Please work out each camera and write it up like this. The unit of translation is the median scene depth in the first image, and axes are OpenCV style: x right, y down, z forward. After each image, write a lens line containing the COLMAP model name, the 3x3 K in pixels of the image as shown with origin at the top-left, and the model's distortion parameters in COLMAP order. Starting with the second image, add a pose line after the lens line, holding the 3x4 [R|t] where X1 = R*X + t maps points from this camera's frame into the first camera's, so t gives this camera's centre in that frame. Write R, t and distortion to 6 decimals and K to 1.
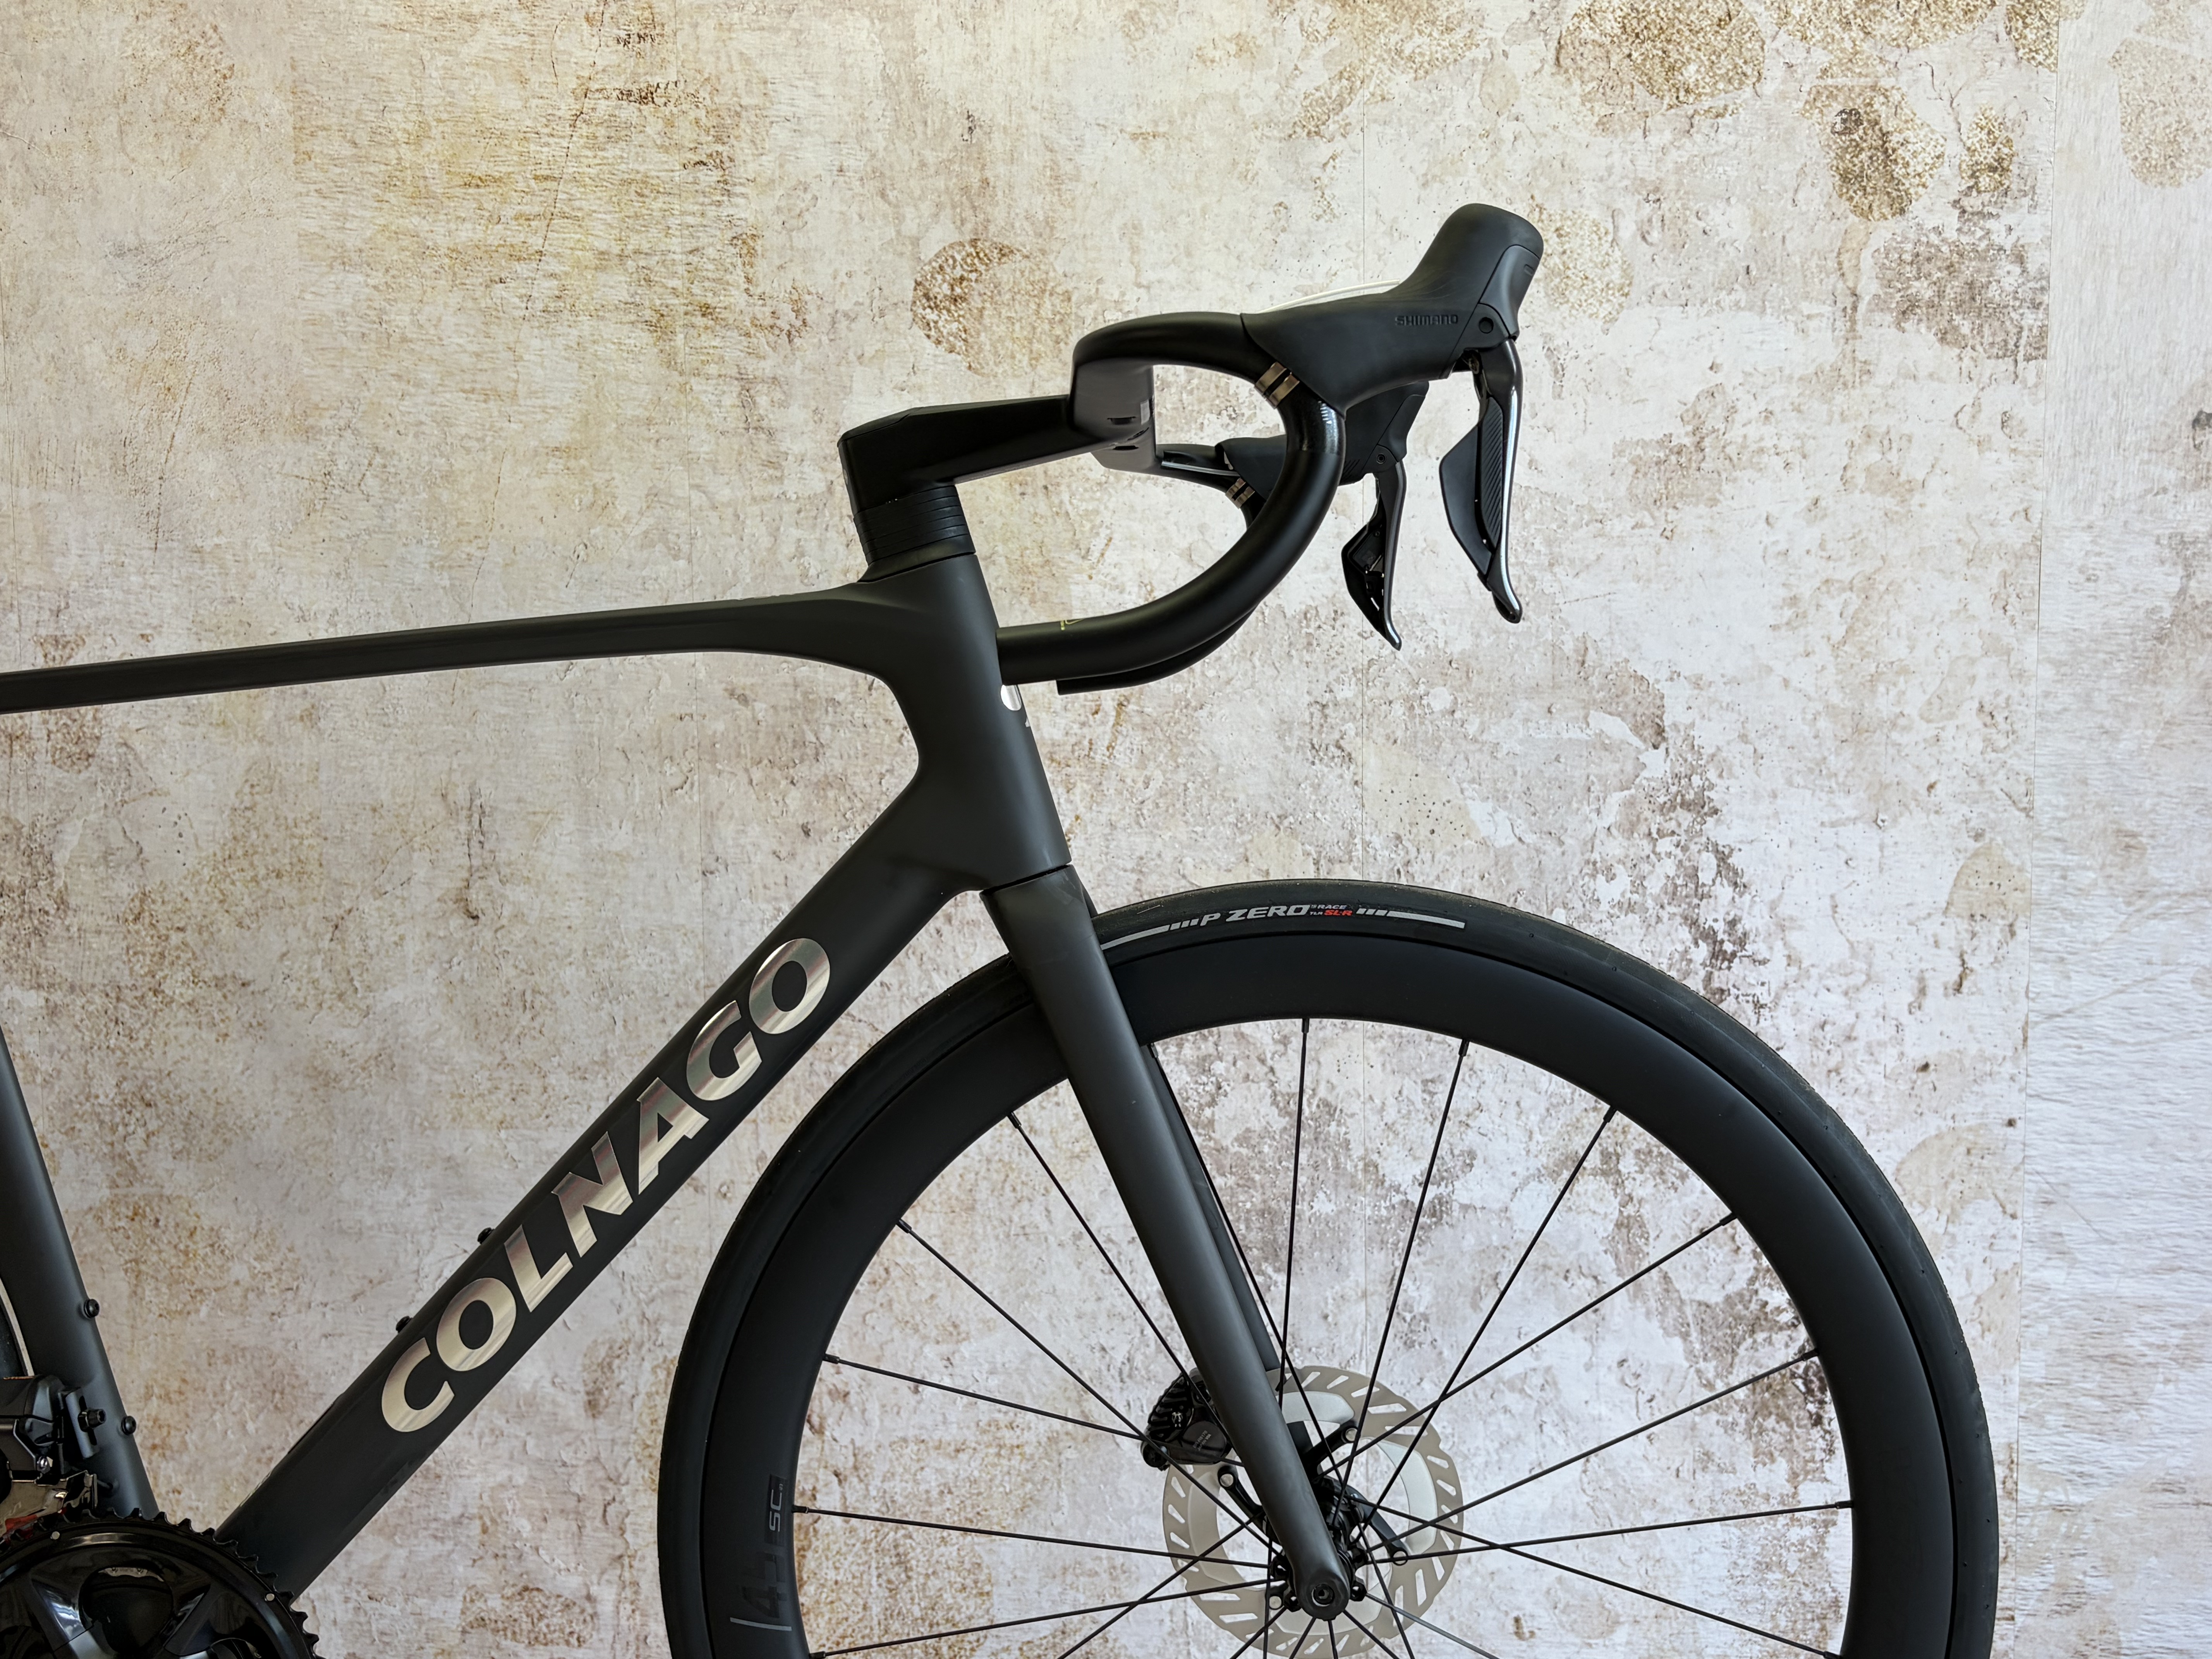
lens RADIAL K [[2107.5, 0, 1109.8], [0, 2107.5, 831.9], [0, 0, 1]] dist [0.015371, 0.000000]
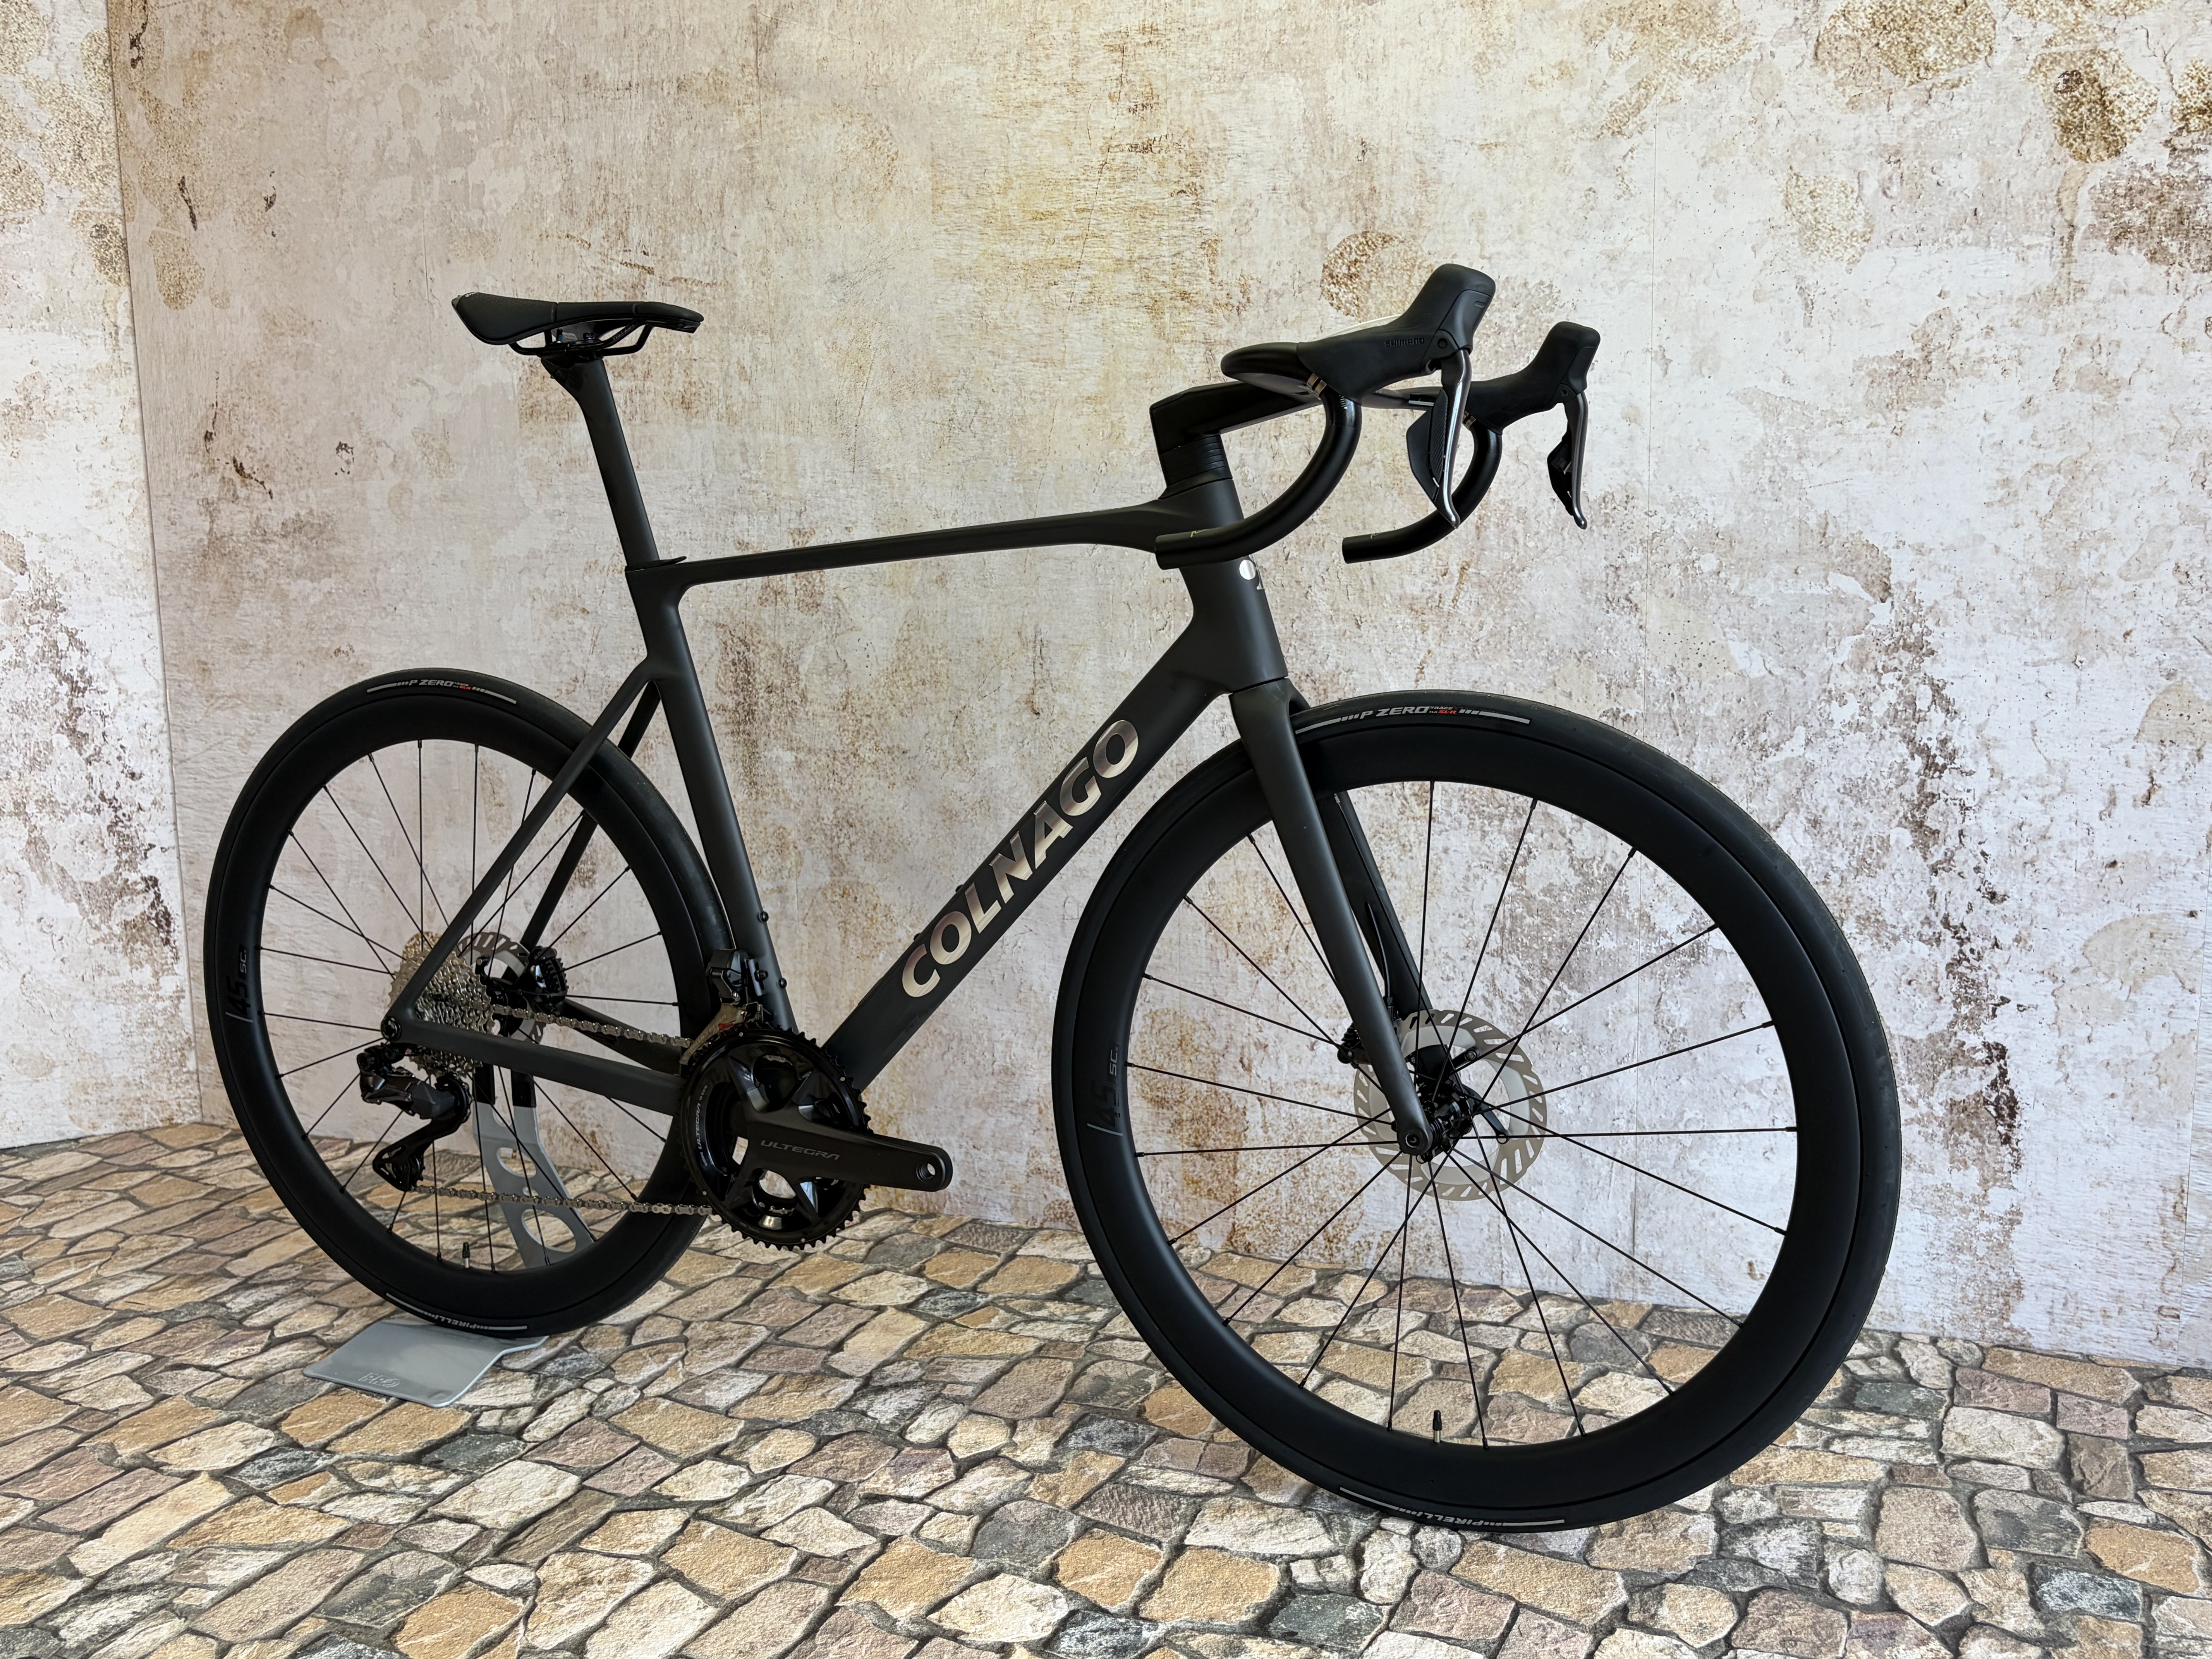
lens RADIAL K [[1919.6, 0, 1102.8], [0, 1919.6, 840.4], [0, 0, 1]] dist [0.020470, -0.010557]
pose [[0.923140, 0.050379, -0.381148, 0.277837], [-0.019146, 0.996171, 0.085301, 0.013765], [0.383986, -0.071447, 0.920571, -0.261298]]
